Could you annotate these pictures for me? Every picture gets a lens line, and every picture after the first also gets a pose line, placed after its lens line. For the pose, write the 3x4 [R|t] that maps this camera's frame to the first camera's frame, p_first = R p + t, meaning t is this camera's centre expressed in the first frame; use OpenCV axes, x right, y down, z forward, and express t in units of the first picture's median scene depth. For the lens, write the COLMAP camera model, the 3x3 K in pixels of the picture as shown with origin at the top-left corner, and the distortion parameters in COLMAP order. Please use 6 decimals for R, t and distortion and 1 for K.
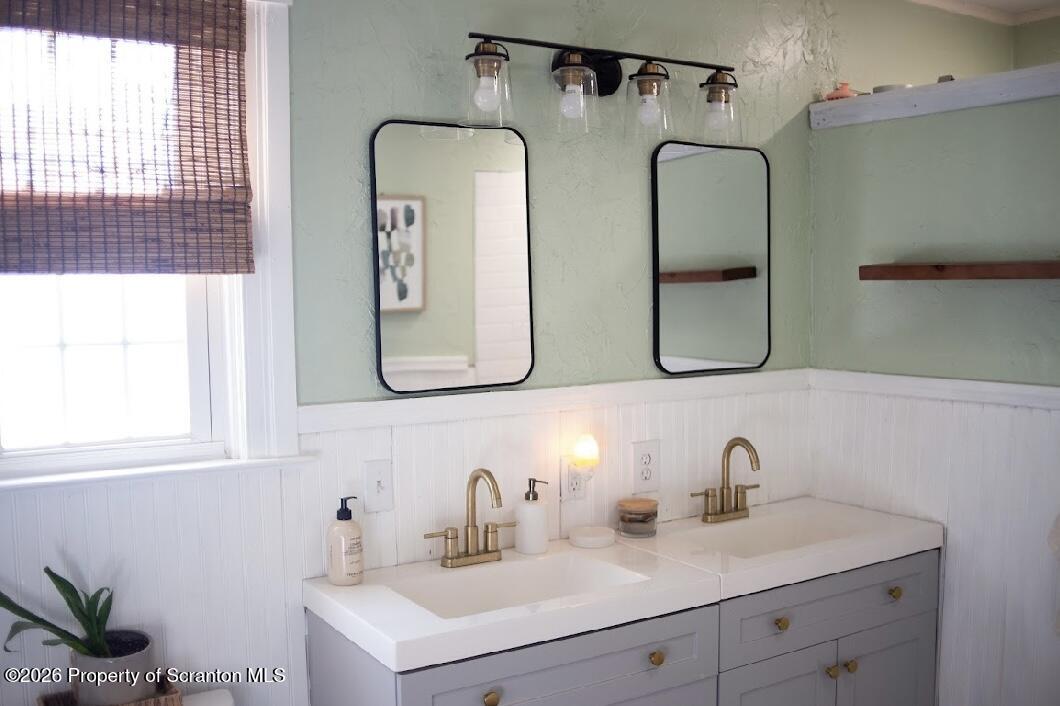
lens RADIAL K [[1062.0, 0, 537.7], [0, 1062.0, 352.6], [0, 0, 1]] dist [-0.121006, 0.000000]
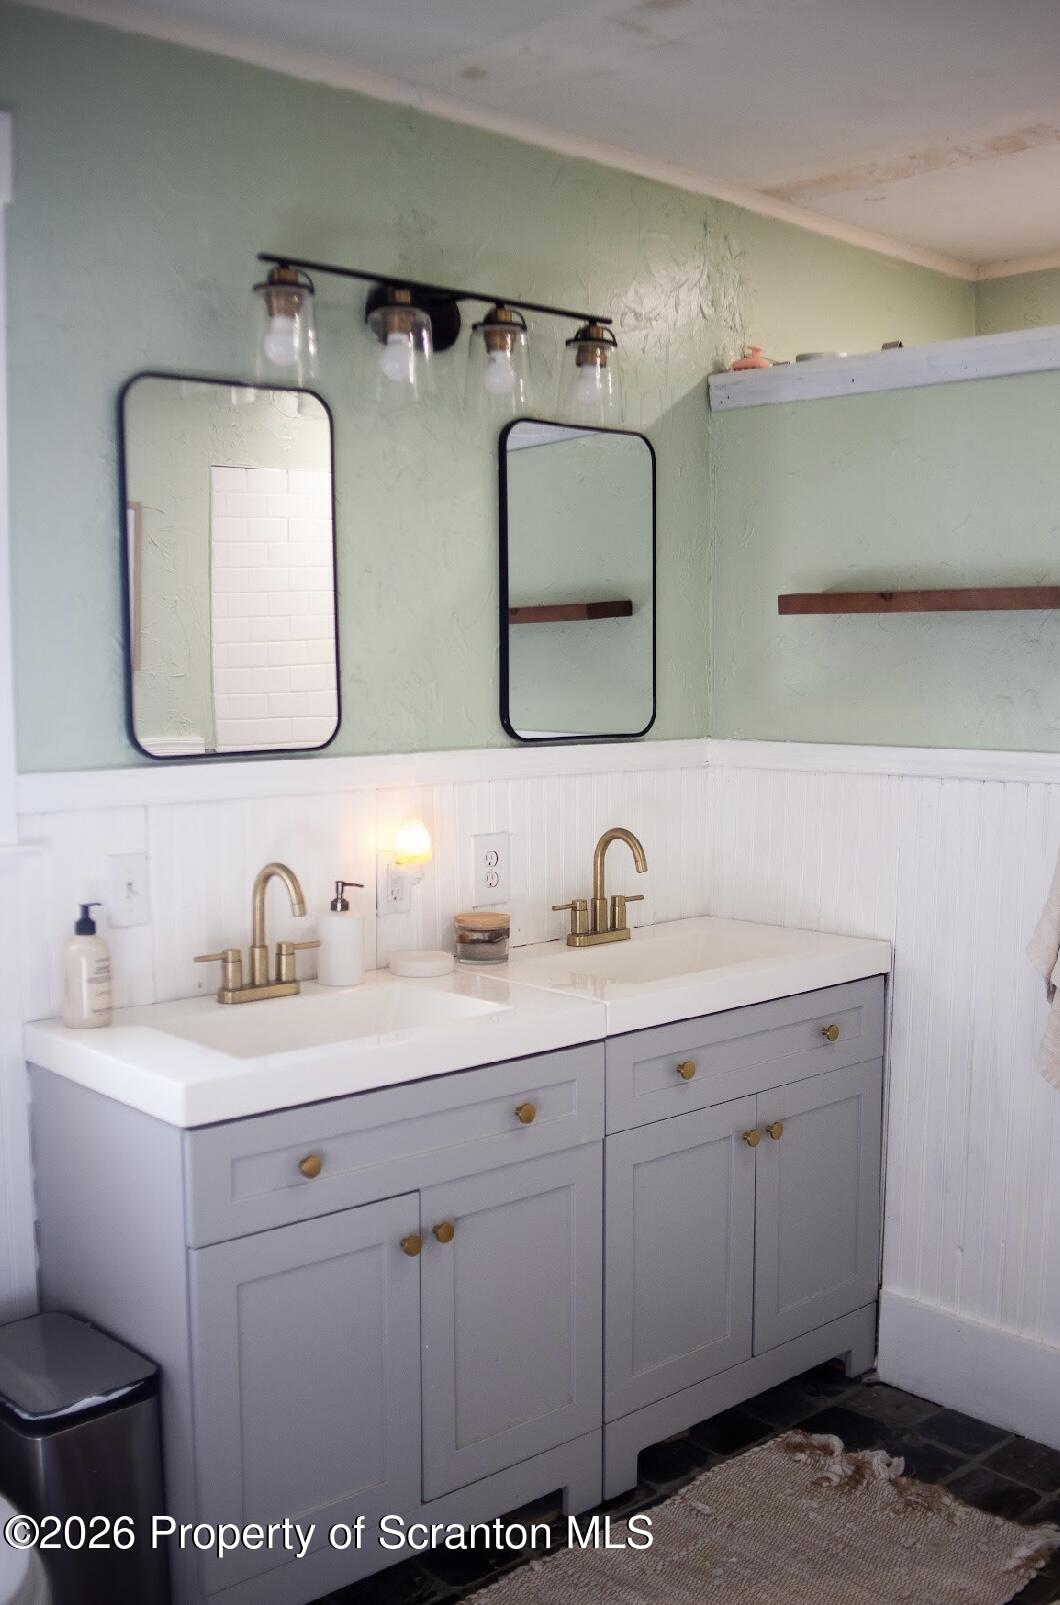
lens RADIAL K [[1626.9, 0, 536.1], [0, 1626.9, 791.2], [0, 0, 1]] dist [-0.127780, 0.000000]
pose [[0.984369, -0.004043, 0.176073, -0.070107], [0.001643, 0.999904, 0.013777, 0.044591], [-0.176112, -0.013272, 0.984281, -0.104560]]
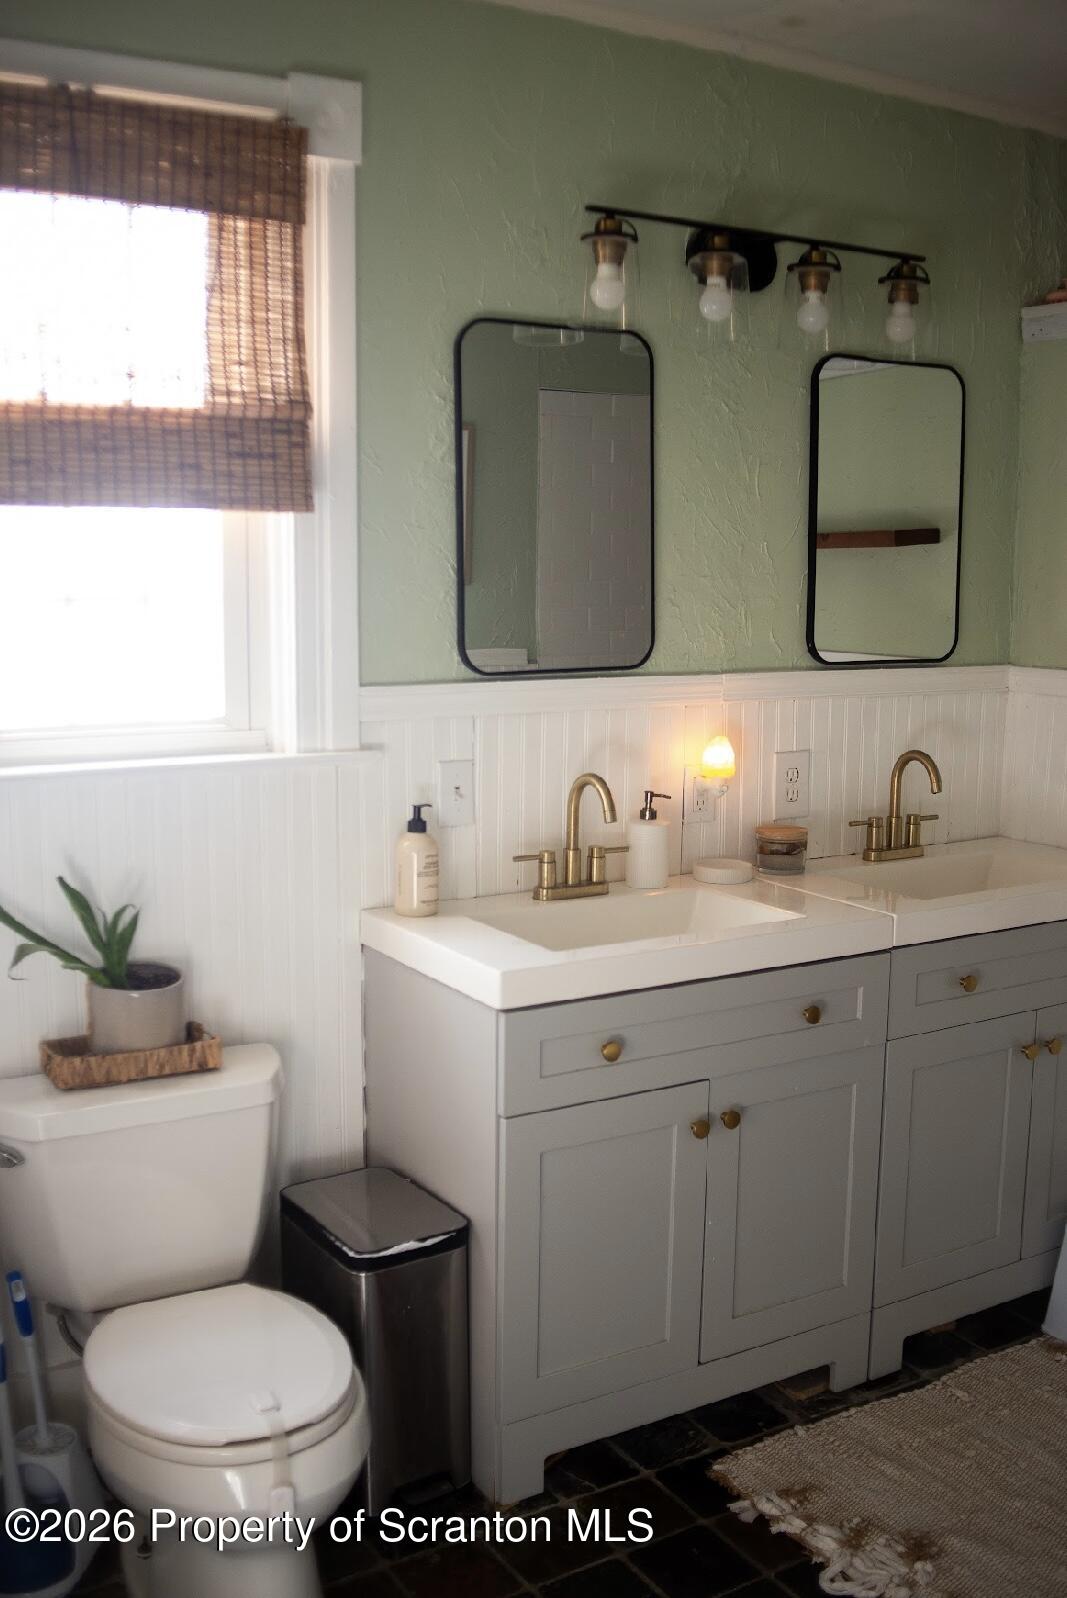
lens RADIAL K [[1601.0, 0, 533.5], [0, 1601.0, 793.4], [0, 0, 1]] dist [-0.121006, 0.000000]
pose [[0.999521, 0.023523, -0.020092, -0.068316], [-0.021901, 0.996755, 0.077460, 0.032829], [0.021849, -0.076983, 0.996793, -0.168269]]
